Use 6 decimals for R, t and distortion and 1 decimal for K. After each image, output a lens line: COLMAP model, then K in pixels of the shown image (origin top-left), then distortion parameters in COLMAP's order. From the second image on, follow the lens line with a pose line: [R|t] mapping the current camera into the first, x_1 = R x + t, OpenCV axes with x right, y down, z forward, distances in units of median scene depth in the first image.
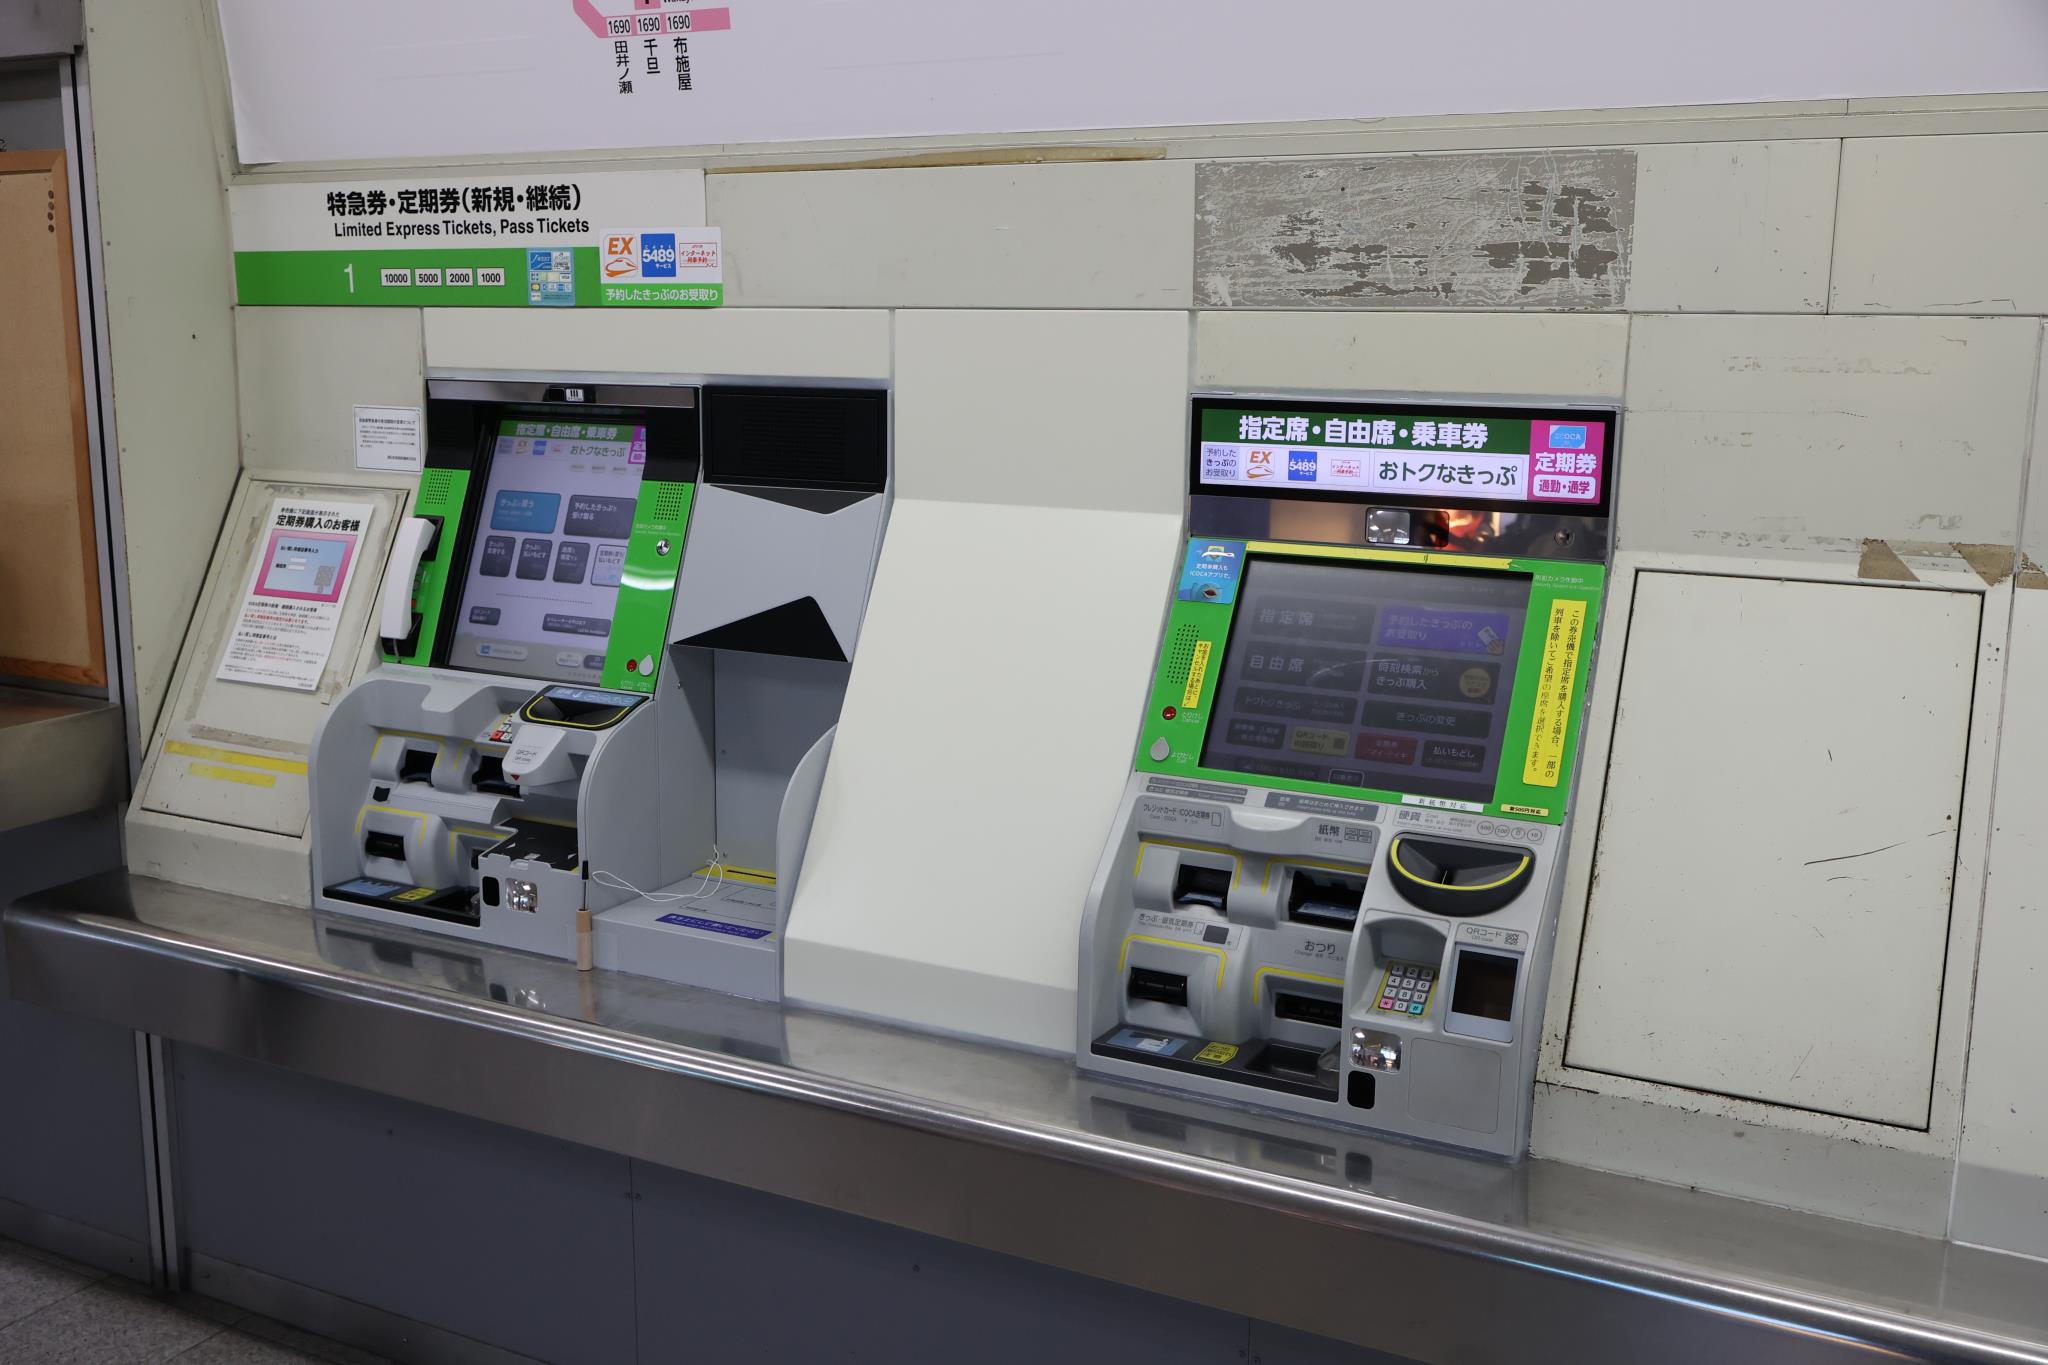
lens RADIAL K [[1871.2, 0, 1024.0], [0, 1871.2, 682.5], [0, 0, 1]] dist [-0.010389, -0.007297]
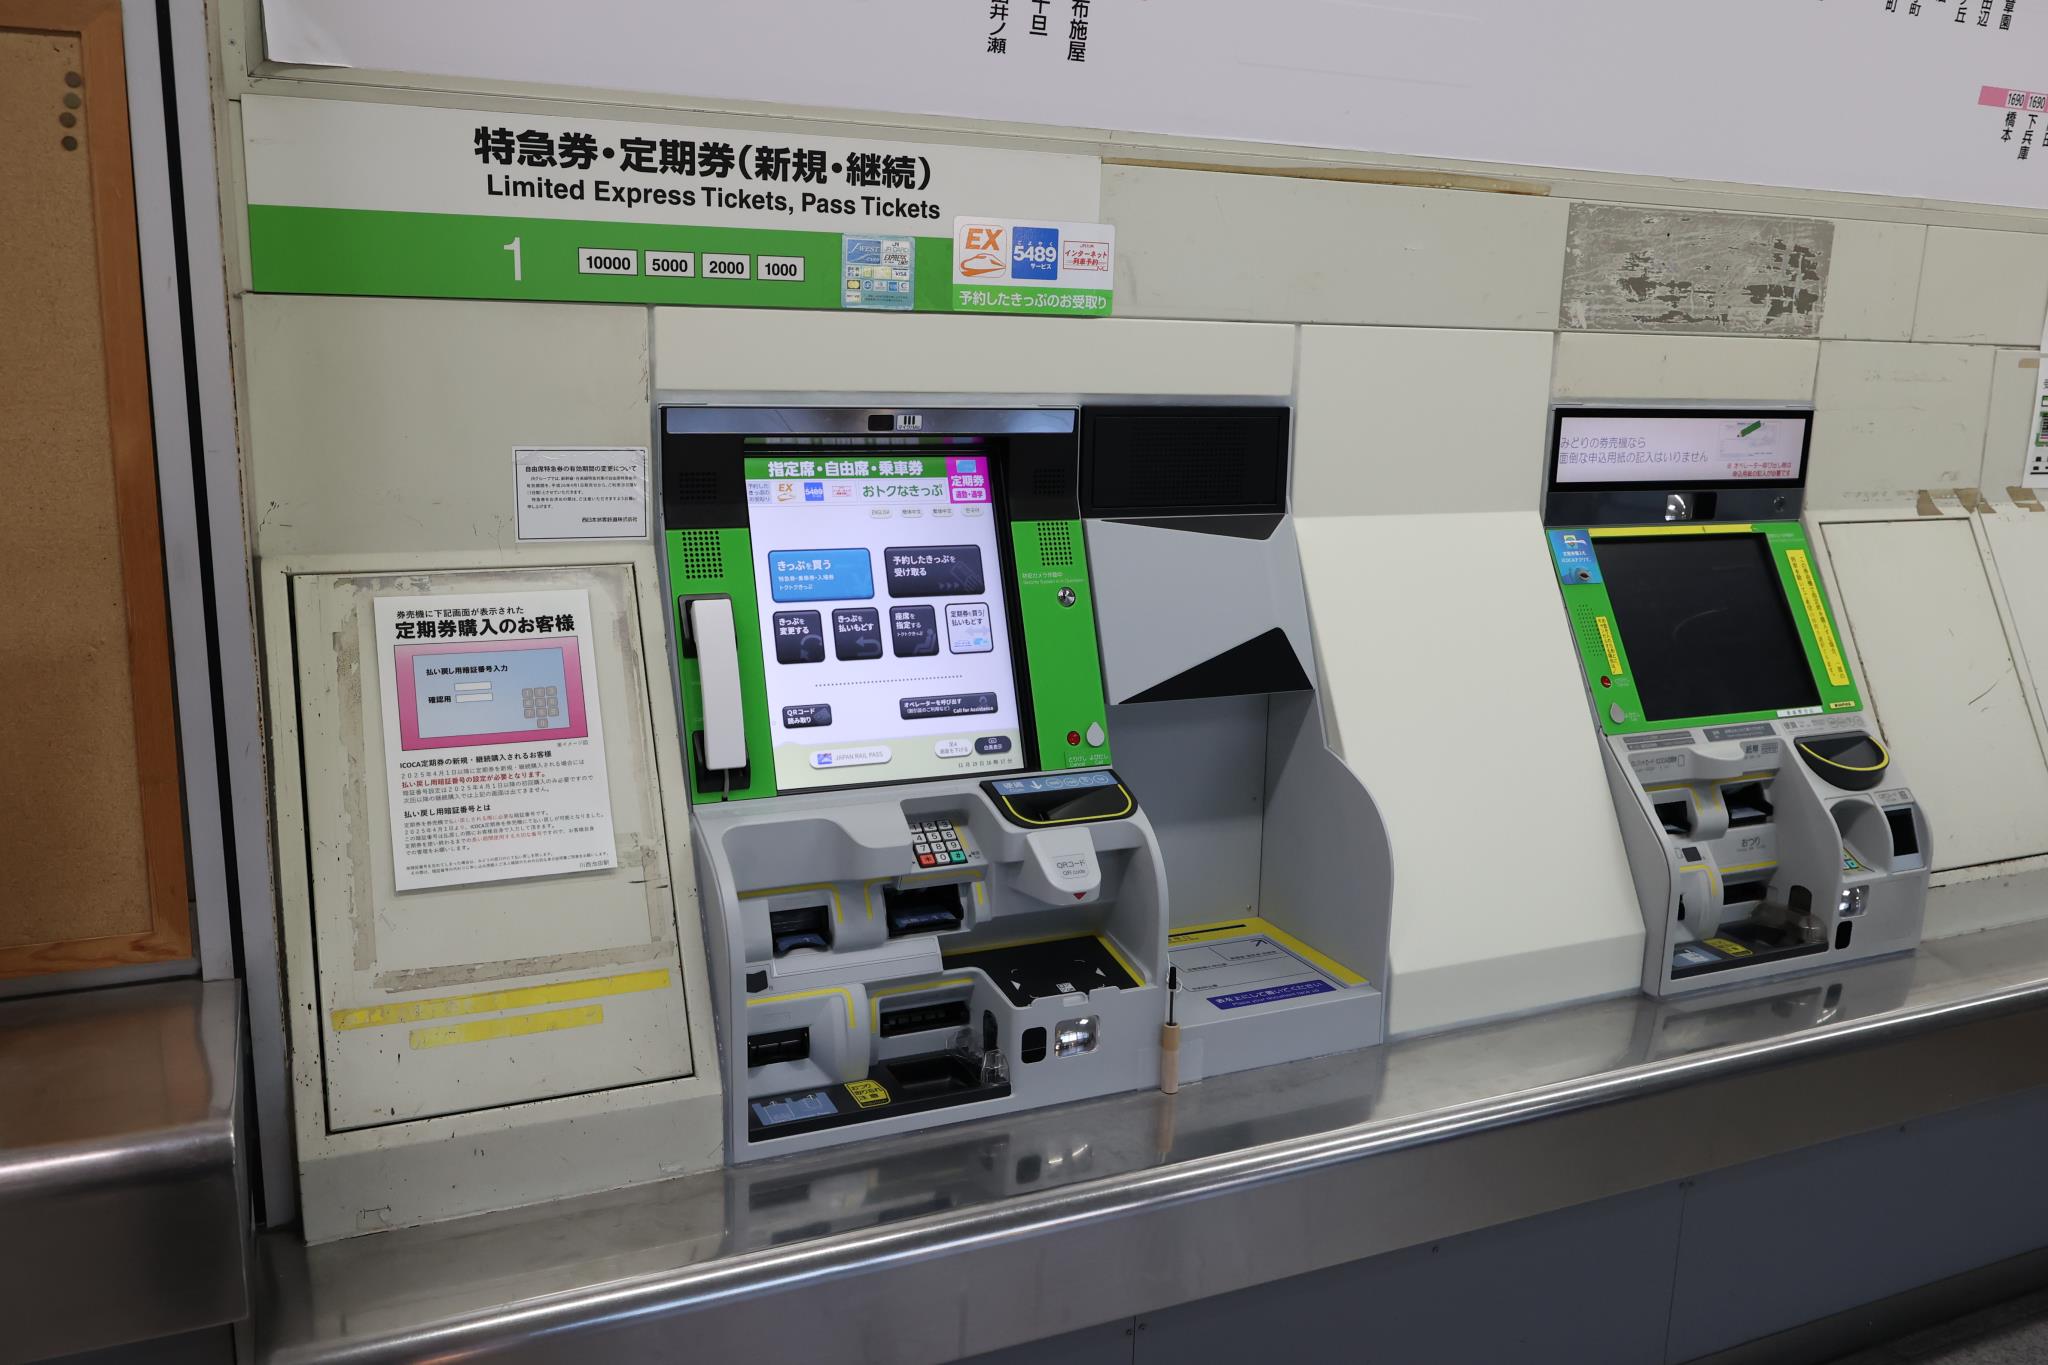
lens RADIAL K [[1669.5, 0, 1024.0], [0, 1669.5, 682.5], [0, 0, 1]] dist [-0.012554, 0.000199]
pose [[0.622945, -0.153554, 0.767047, -0.779576], [0.130492, 0.987204, 0.091649, -0.103597], [-0.771305, 0.043001, 0.635012, 0.516929]]
